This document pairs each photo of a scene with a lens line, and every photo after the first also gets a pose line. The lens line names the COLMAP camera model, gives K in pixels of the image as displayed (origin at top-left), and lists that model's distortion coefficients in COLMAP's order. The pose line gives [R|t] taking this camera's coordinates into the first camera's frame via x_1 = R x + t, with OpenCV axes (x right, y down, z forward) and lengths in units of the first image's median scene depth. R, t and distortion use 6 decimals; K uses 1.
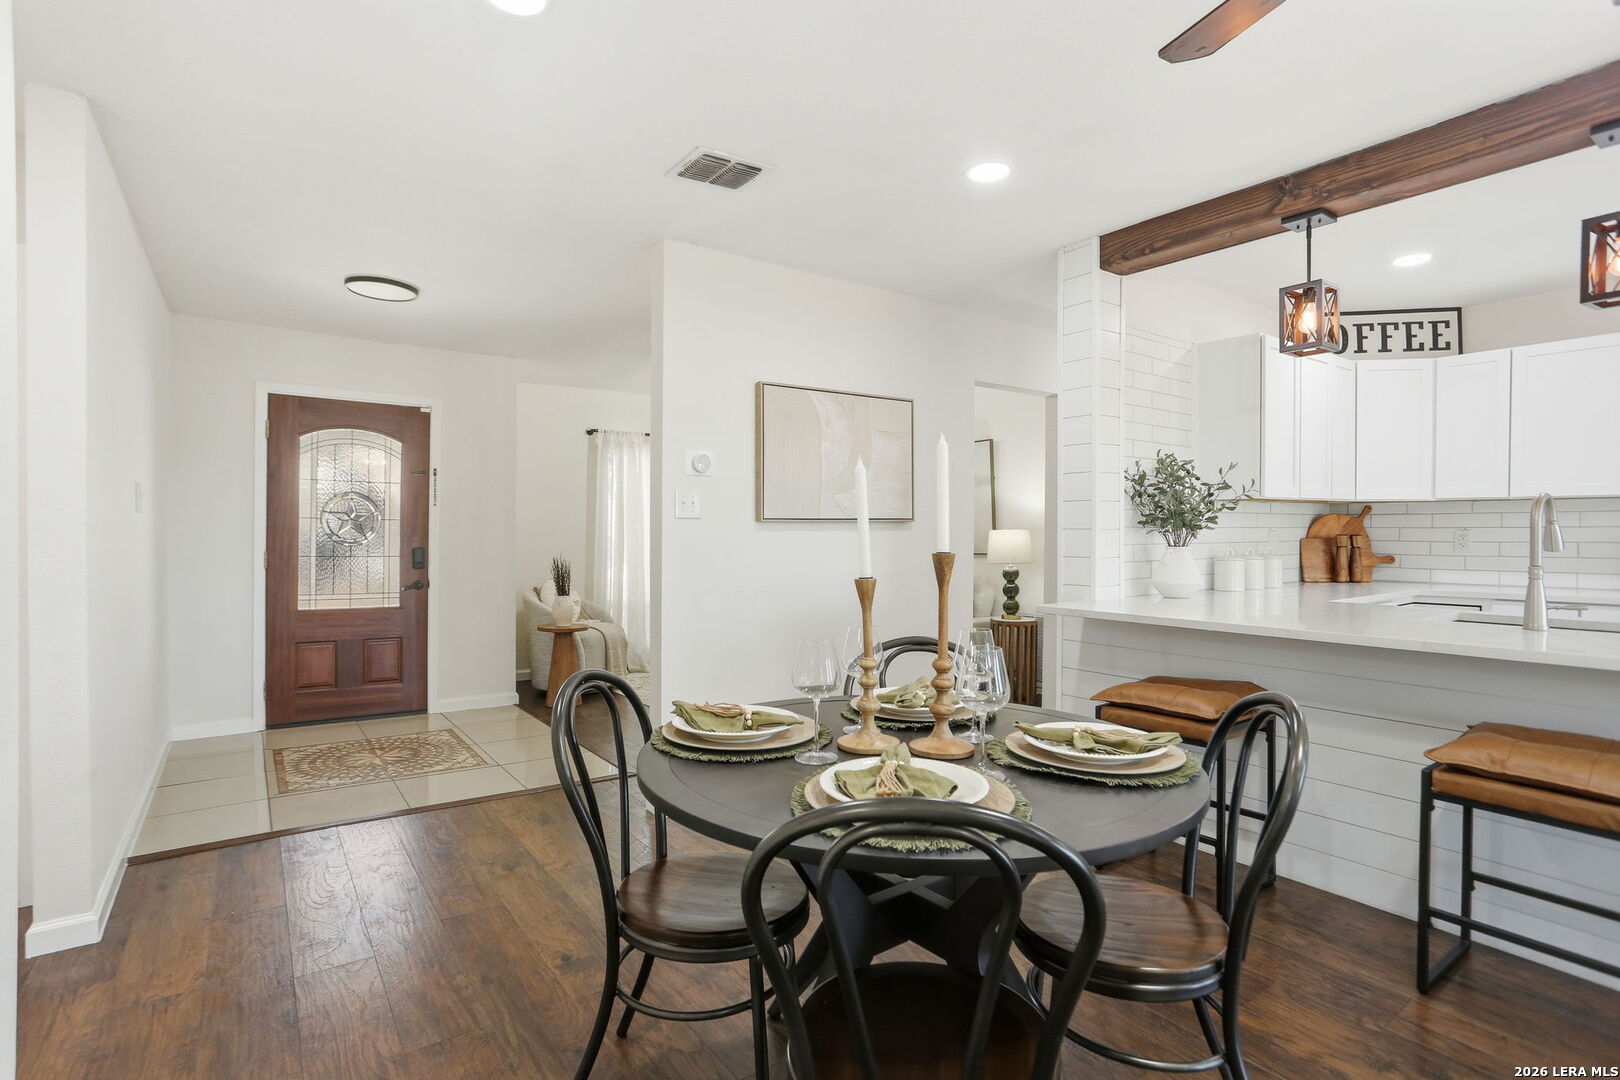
lens RADIAL K [[798.6, 0, 801.1], [0, 798.6, 537.7], [0, 0, 1]] dist [-0.057465, 0.033353]
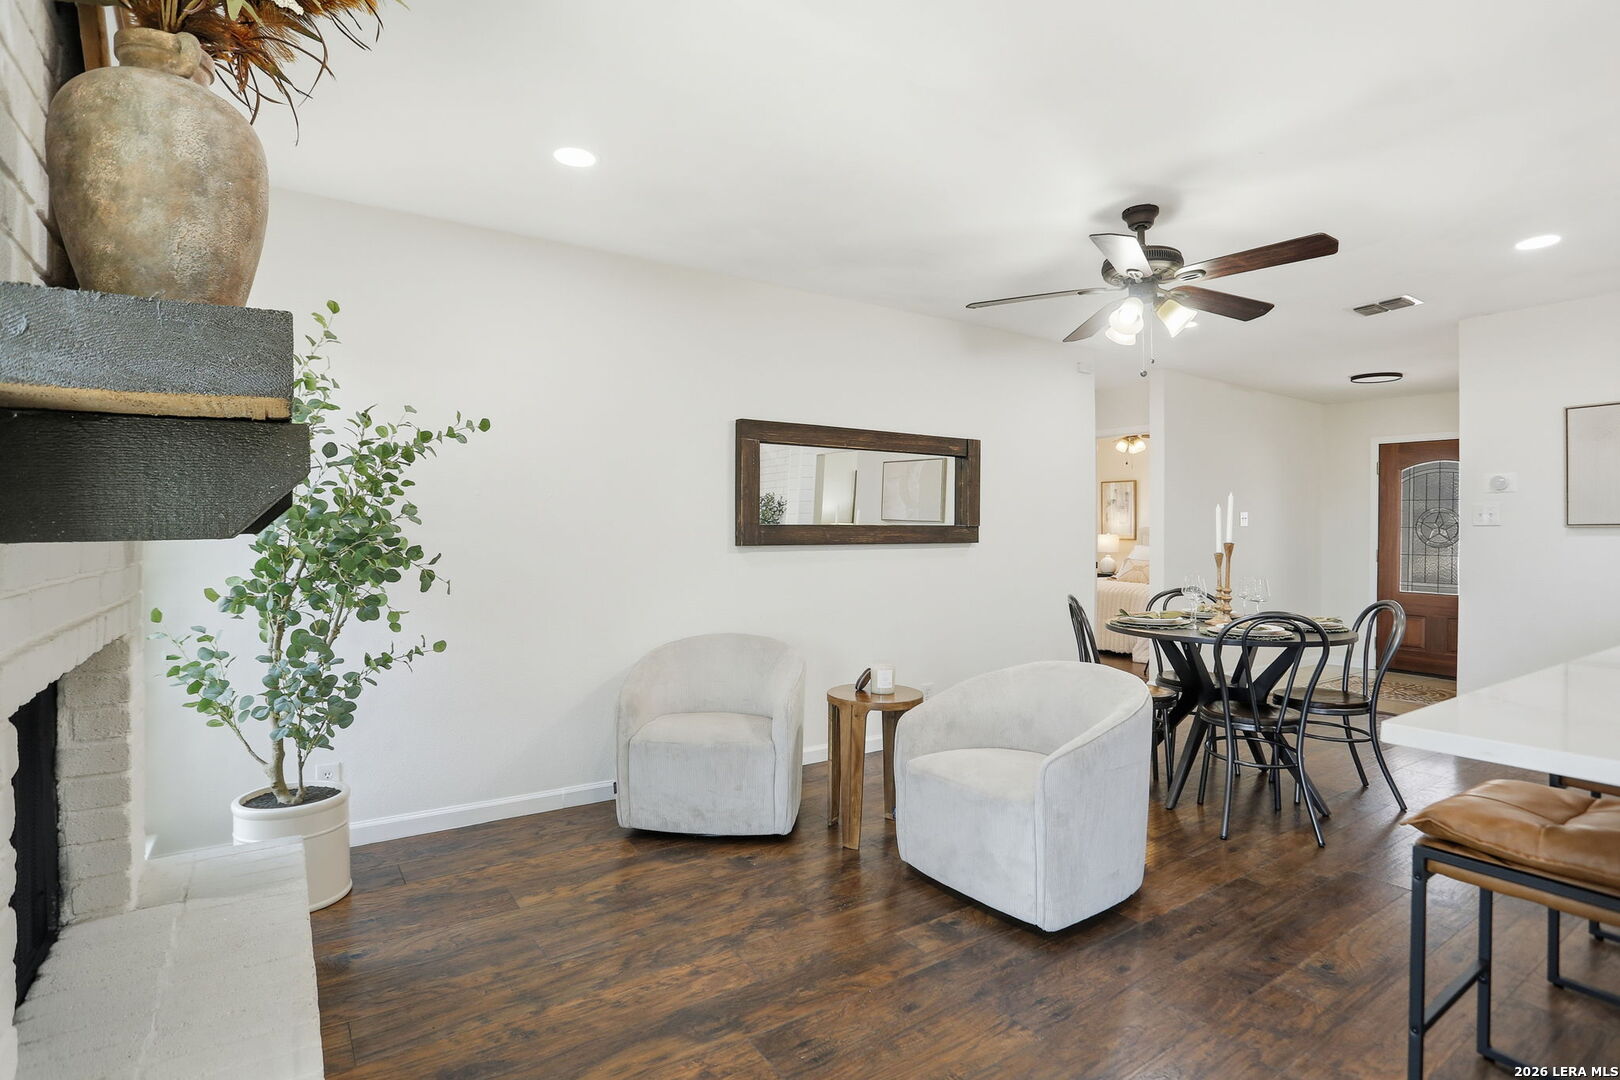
lens RADIAL K [[802.0, 0, 804.8], [0, 802.0, 539.8], [0, 0, 1]] dist [-0.075319, 0.035729]
pose [[-0.029806, 0.003880, -0.999548, 0.893771], [-0.009694, 0.999944, 0.004170, 0.003496], [0.999509, 0.009814, -0.029766, -0.062980]]
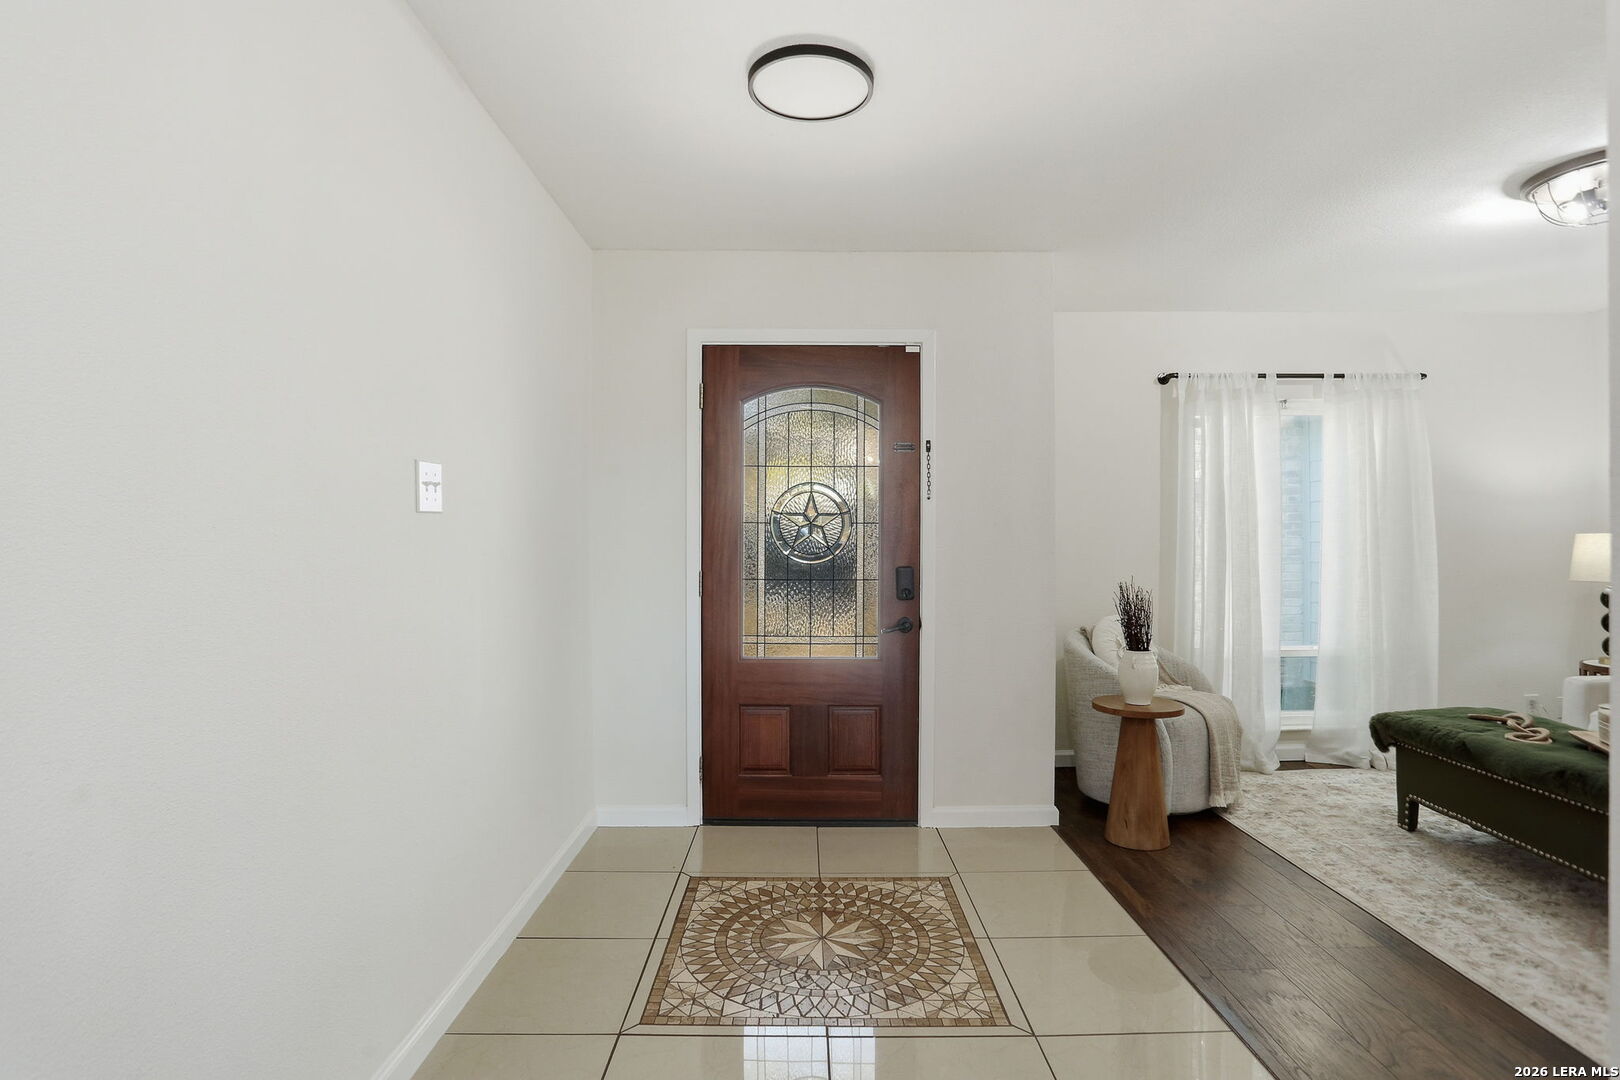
lens RADIAL K [[798.6, 0, 801.1], [0, 798.6, 537.7], [0, 0, 1]] dist [-0.057465, 0.033353]
pose [[0.808401, -0.006980, -0.588591, -0.201614], [0.003944, 0.999971, -0.006441, -0.007595], [0.588619, 0.002886, 0.808405, 0.500318]]
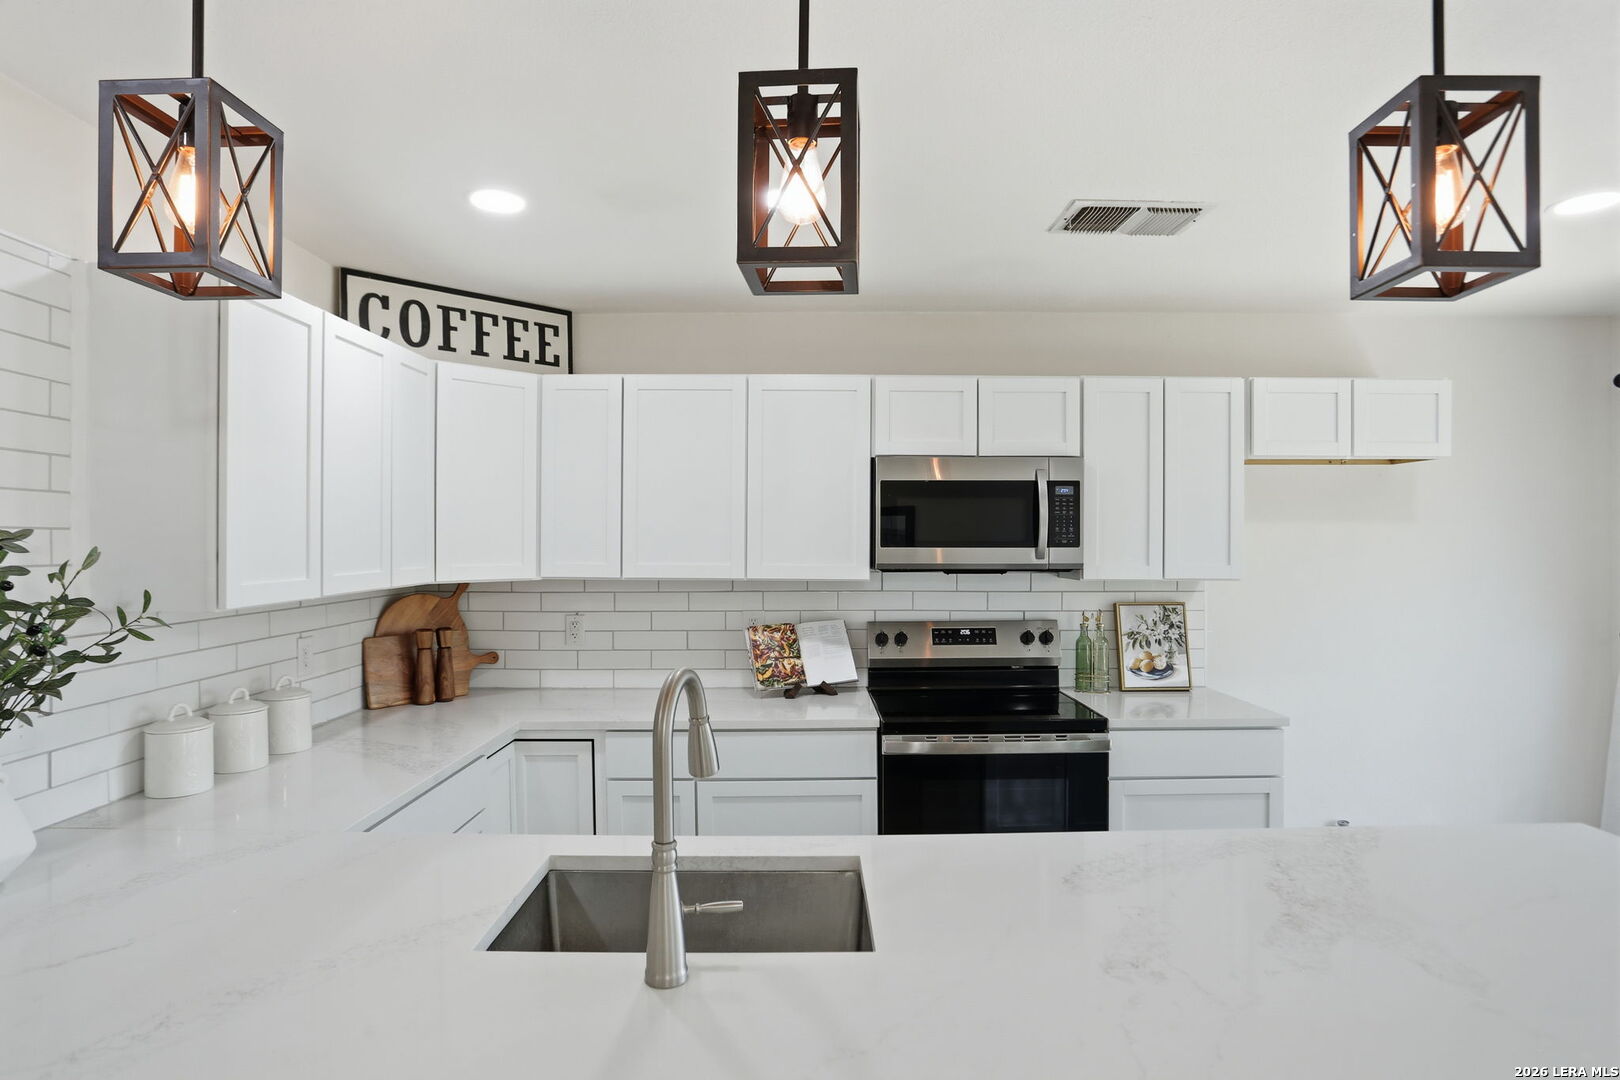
lens RADIAL K [[867.2, 0, 803.6], [0, 867.2, 545.1], [0, 0, 1]] dist [-0.088383, 0.053888]
pose [[0.589429, -0.003966, 0.807810, 0.308771], [0.009404, 0.999954, -0.001952, -0.069149], [-0.807765, 0.008747, 0.589440, 0.334316]]
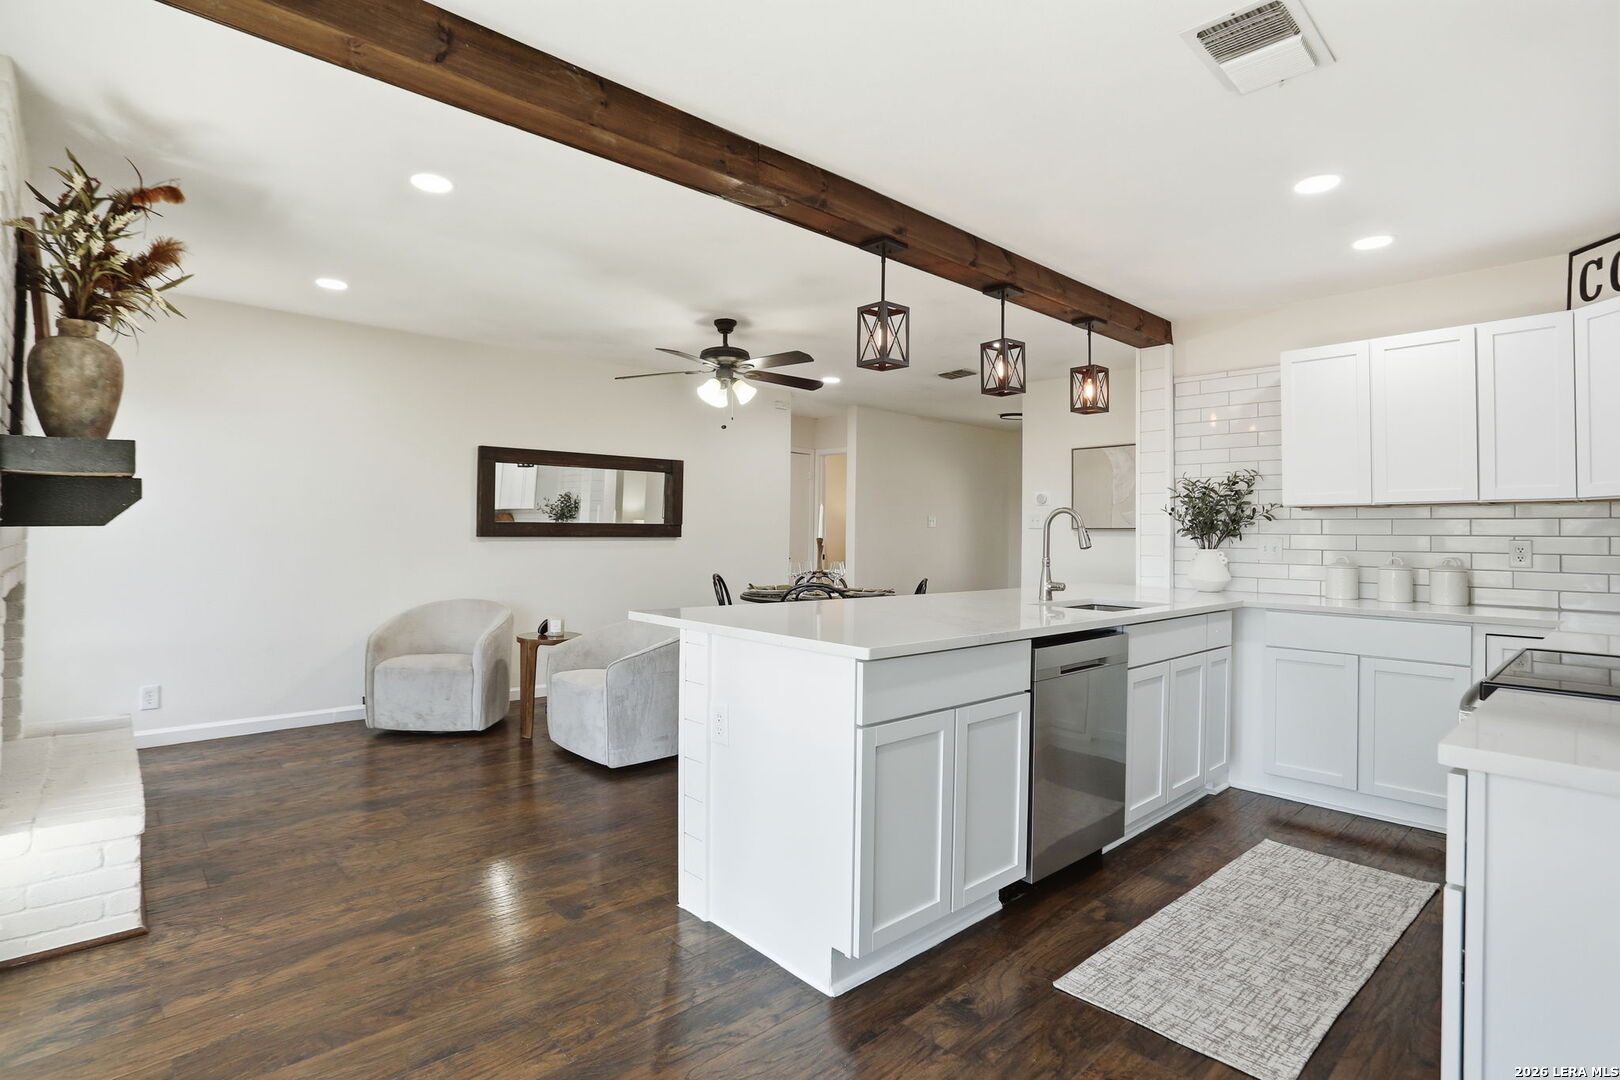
lens RADIAL K [[808.4, 0, 801.4], [0, 808.4, 529.4], [0, 0, 1]] dist [-0.073650, 0.041538]
pose [[0.112174, -0.004701, -0.993677, 1.272296], [-0.022778, 0.999714, -0.007301, 0.001441], [0.993427, 0.023453, 0.112035, 0.186830]]
